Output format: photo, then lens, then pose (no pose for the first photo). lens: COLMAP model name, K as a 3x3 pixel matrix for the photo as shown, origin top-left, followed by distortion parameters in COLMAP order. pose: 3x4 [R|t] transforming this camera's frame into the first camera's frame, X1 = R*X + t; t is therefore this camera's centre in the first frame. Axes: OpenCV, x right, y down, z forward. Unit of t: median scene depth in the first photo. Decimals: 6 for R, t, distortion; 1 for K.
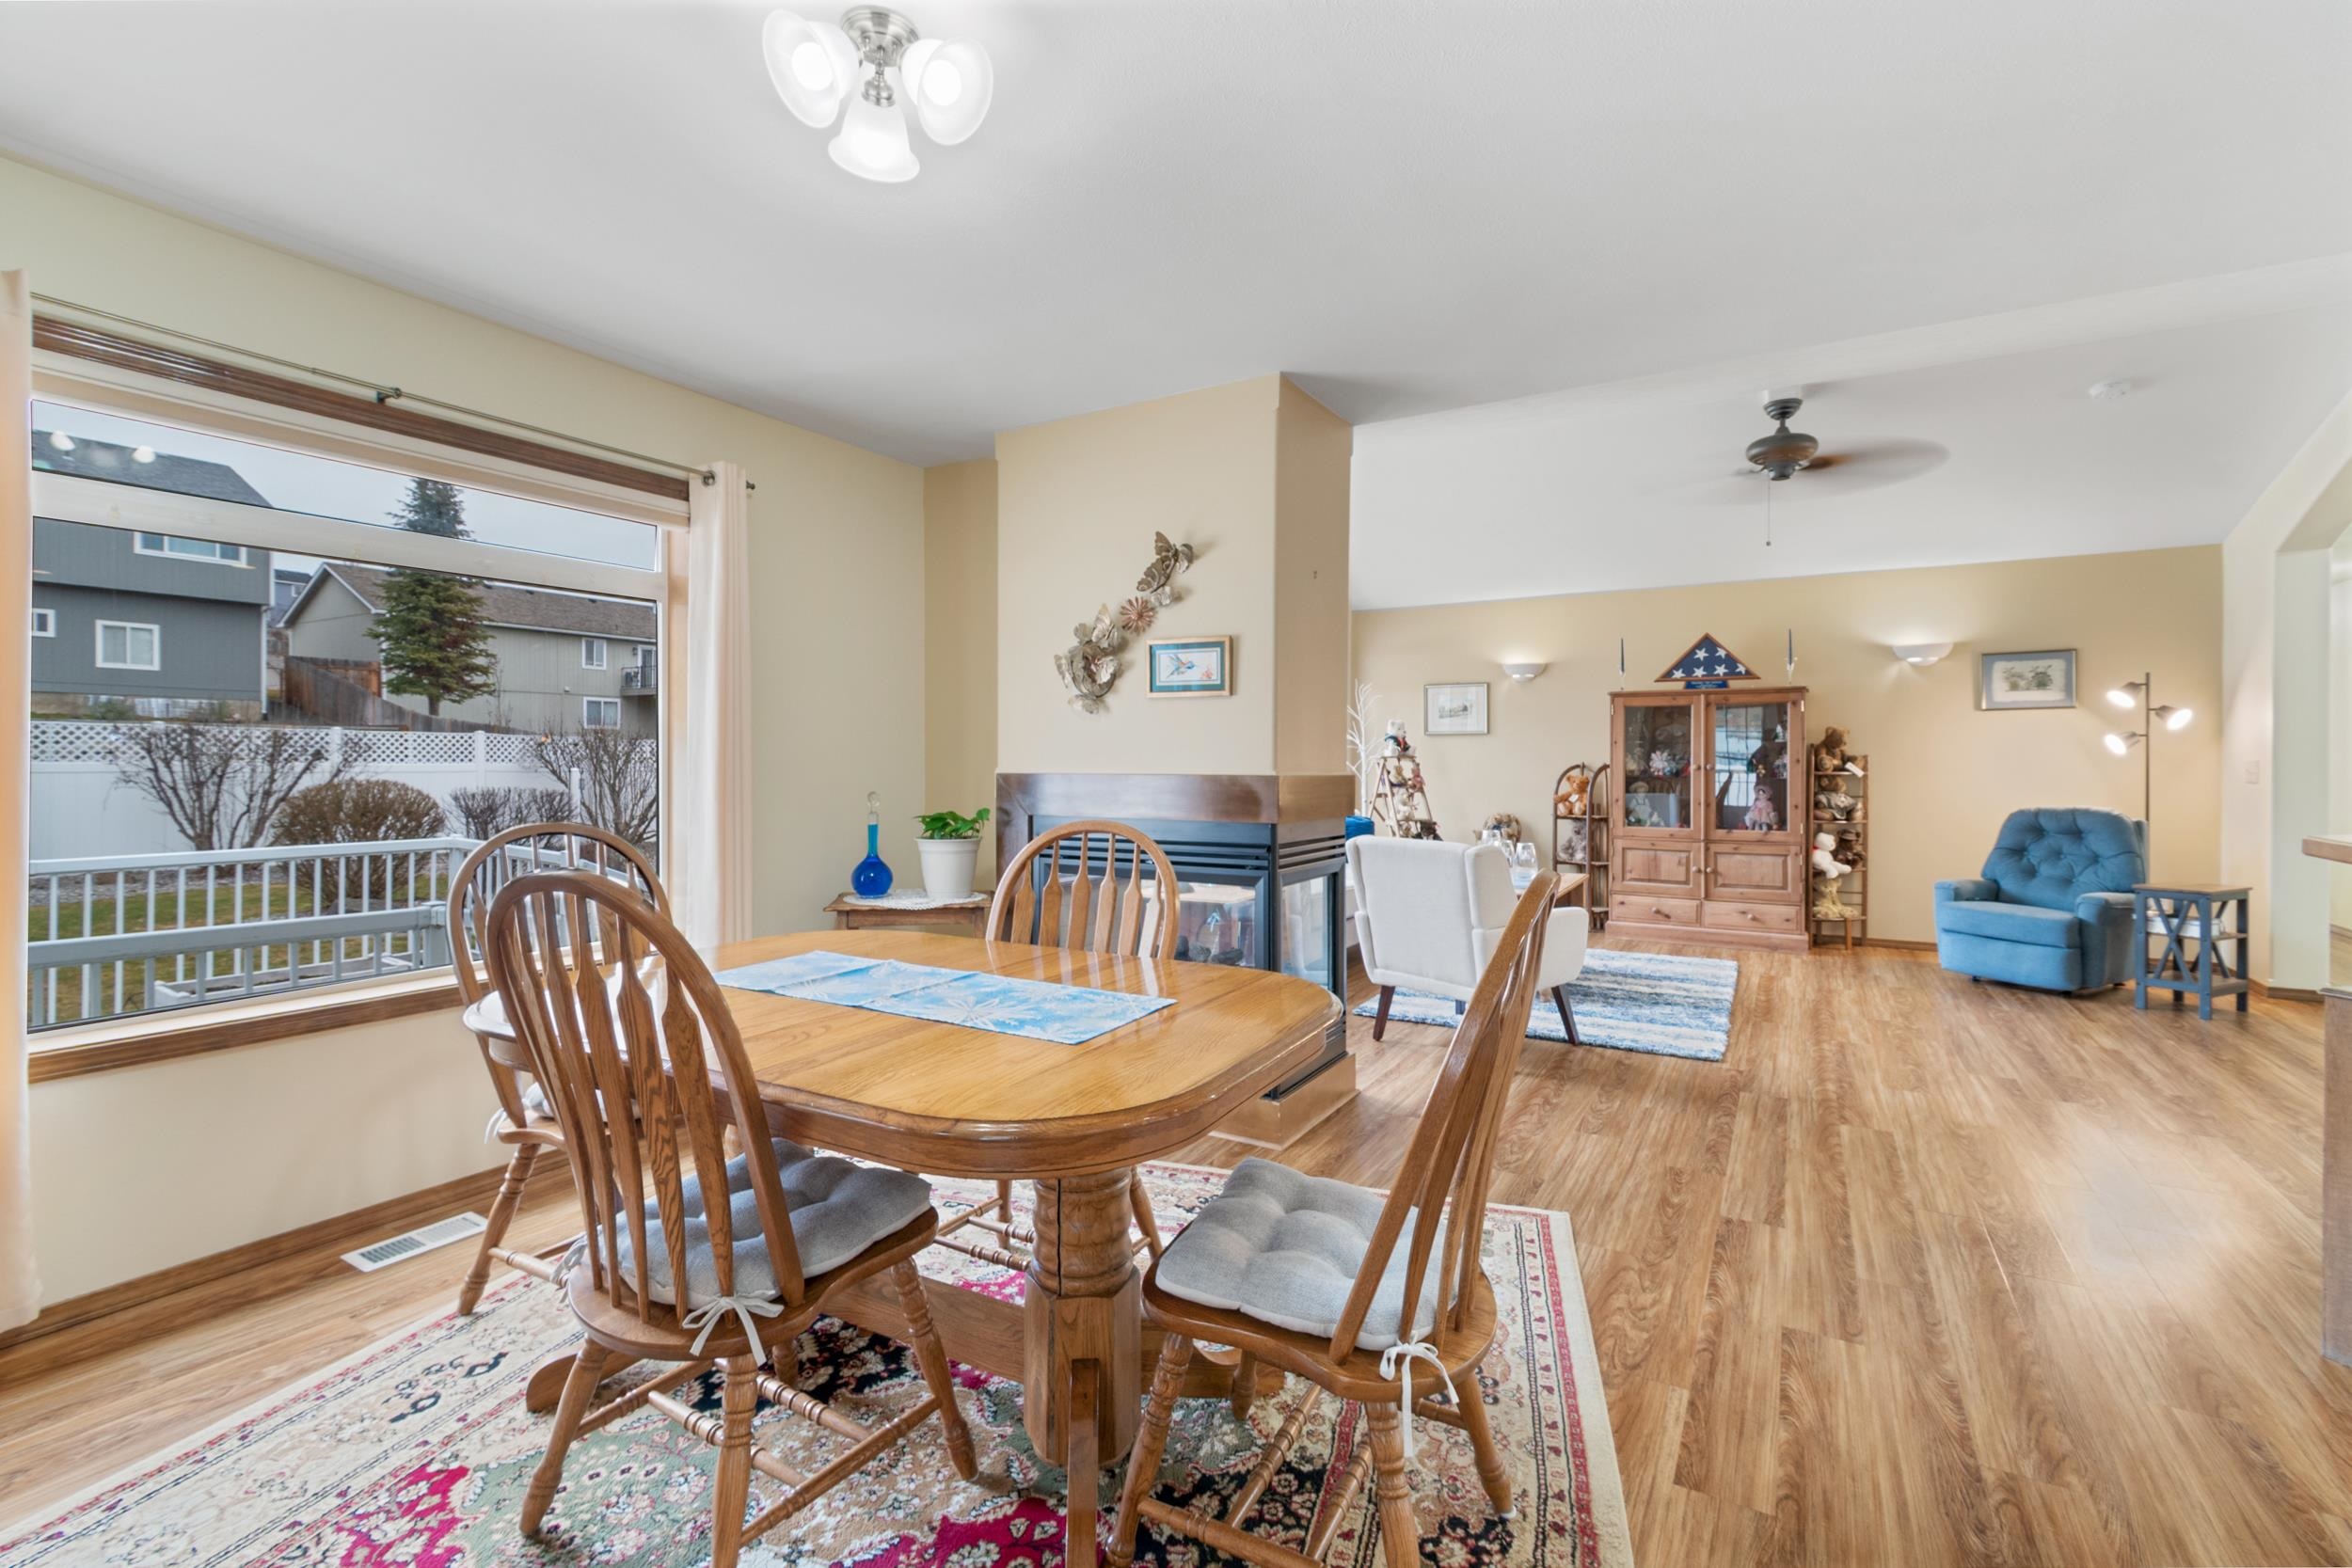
lens RADIAL K [[1053.8, 0, 1141.0], [0, 1053.8, 747.4], [0, 0, 1]] dist [0.004134, 0.000426]
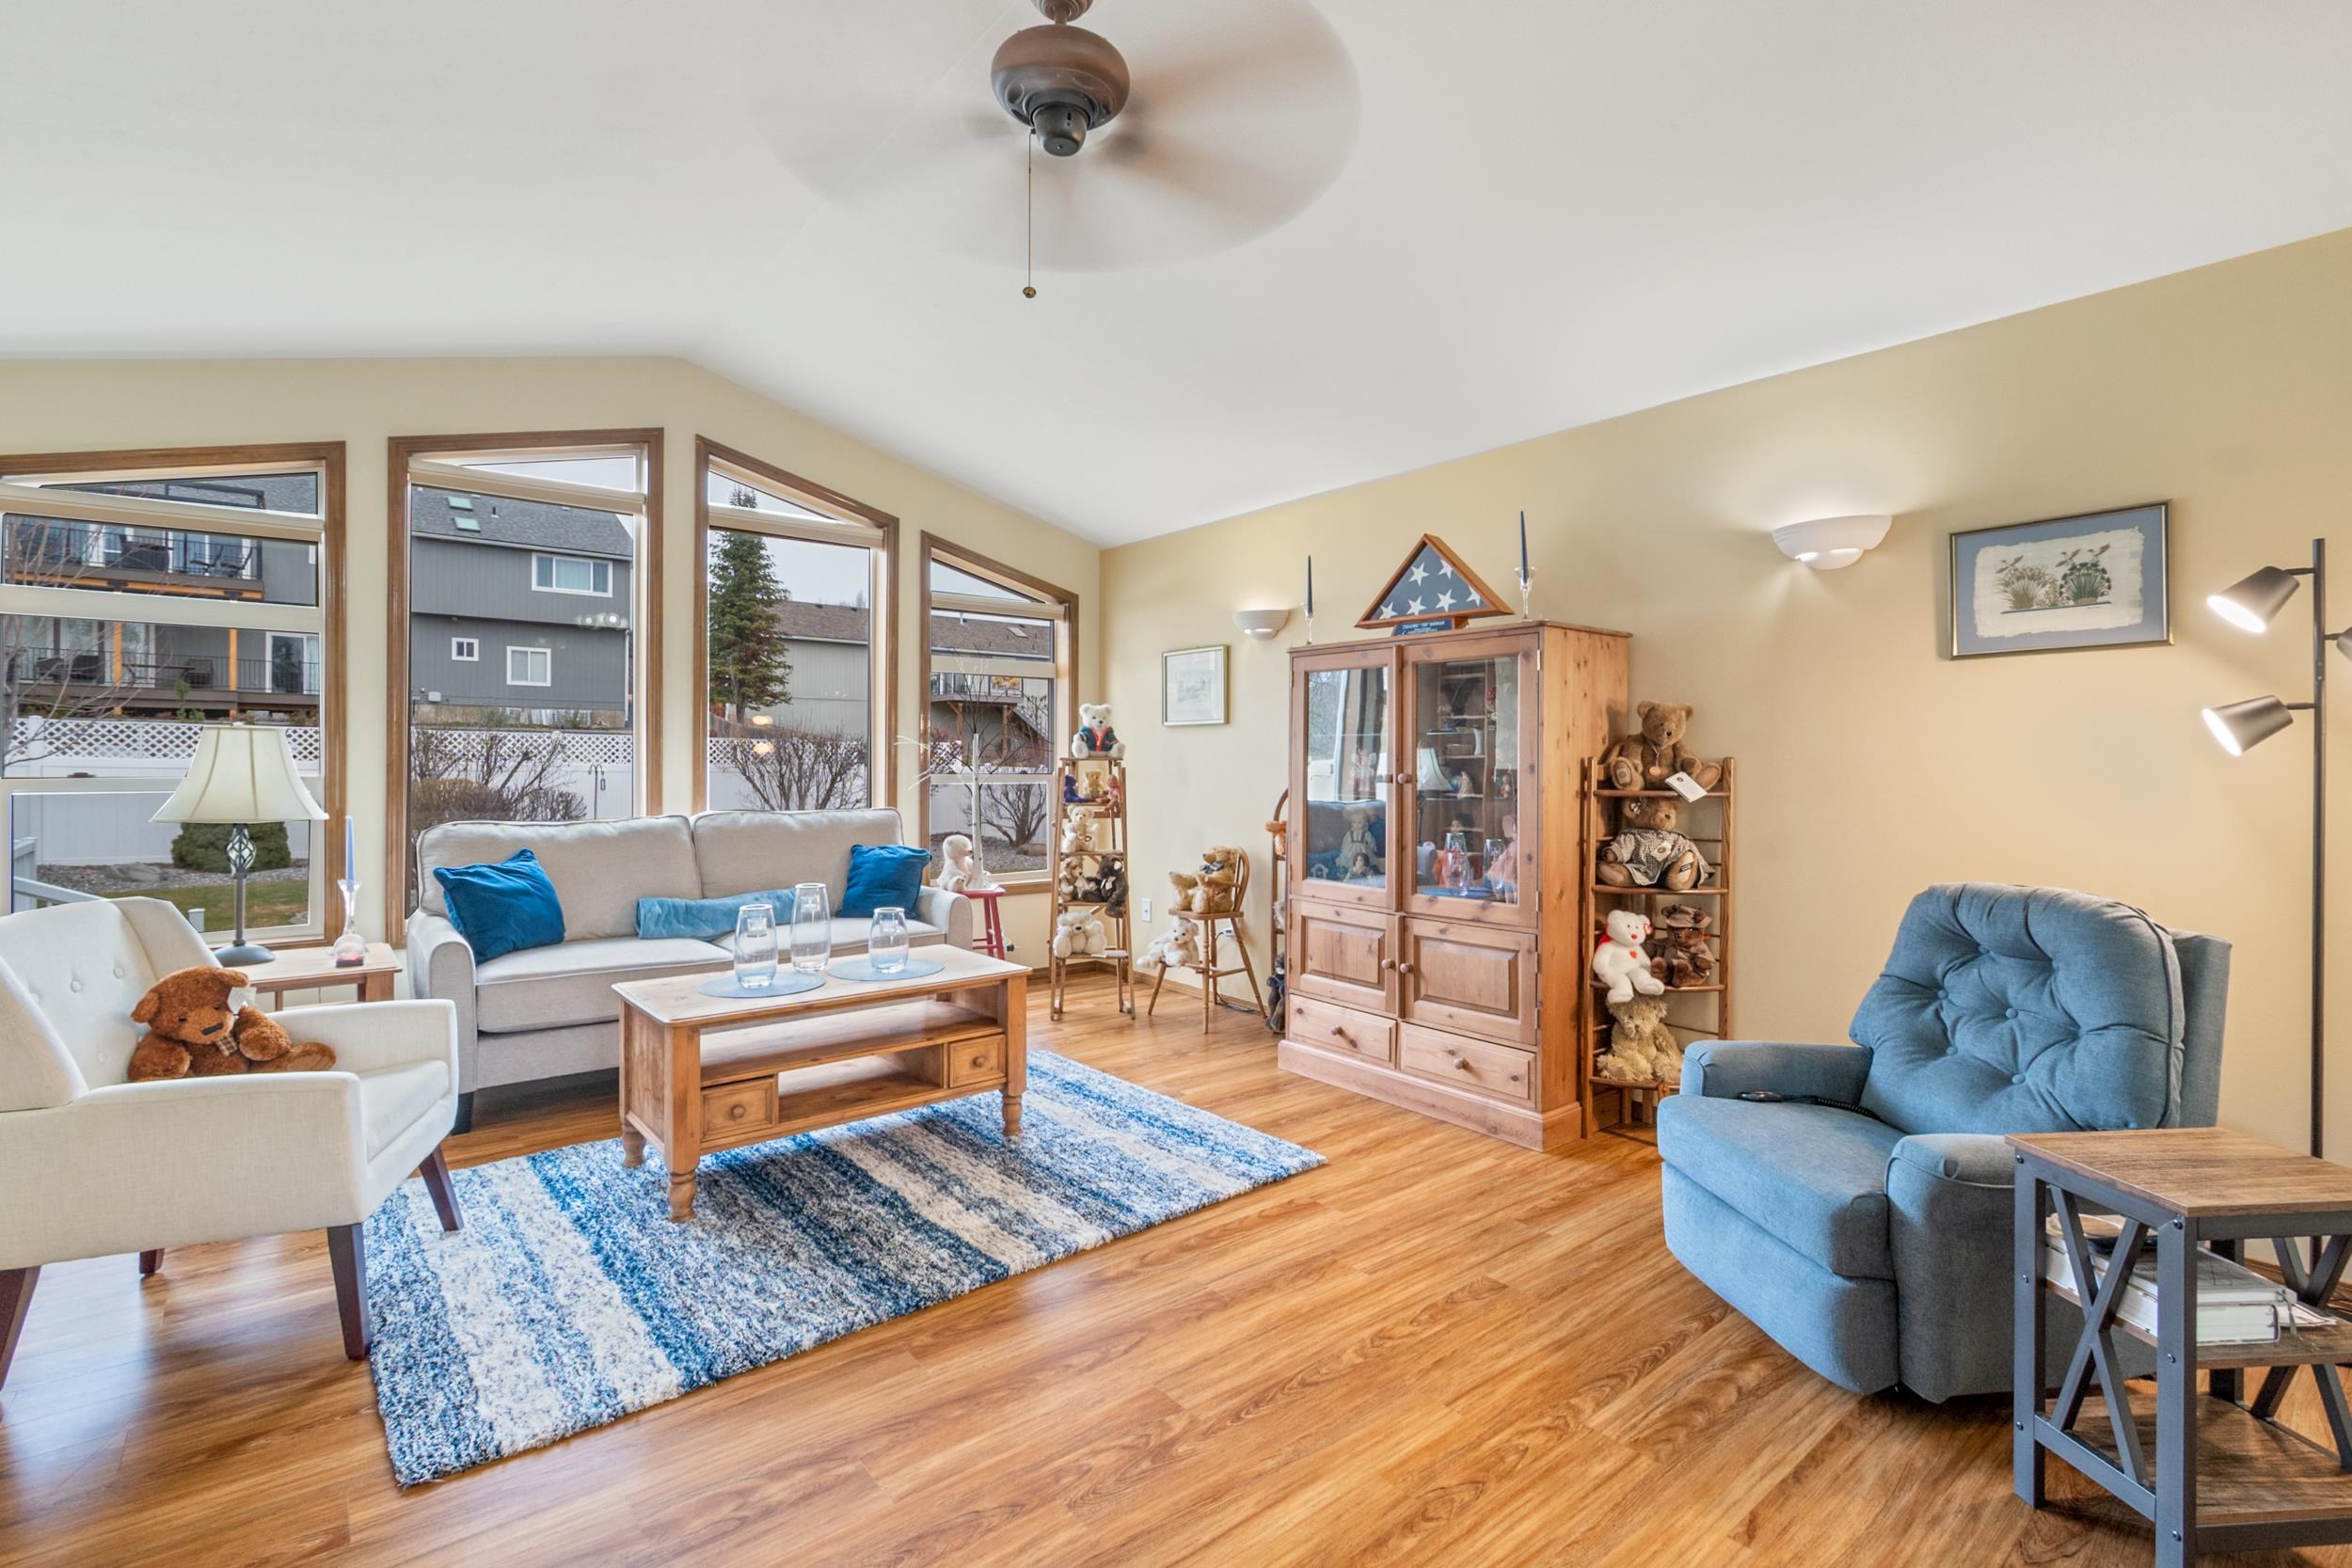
lens RADIAL K [[1053.8, 0, 1167.8], [0, 1053.8, 746.0], [0, 0, 1]] dist [0.004134, 0.000426]
pose [[0.939189, 0.000778, -0.343401, 0.609274], [-0.003034, 0.999977, -0.006033, 0.005589], [0.343388, 0.006708, 0.939170, 0.444011]]
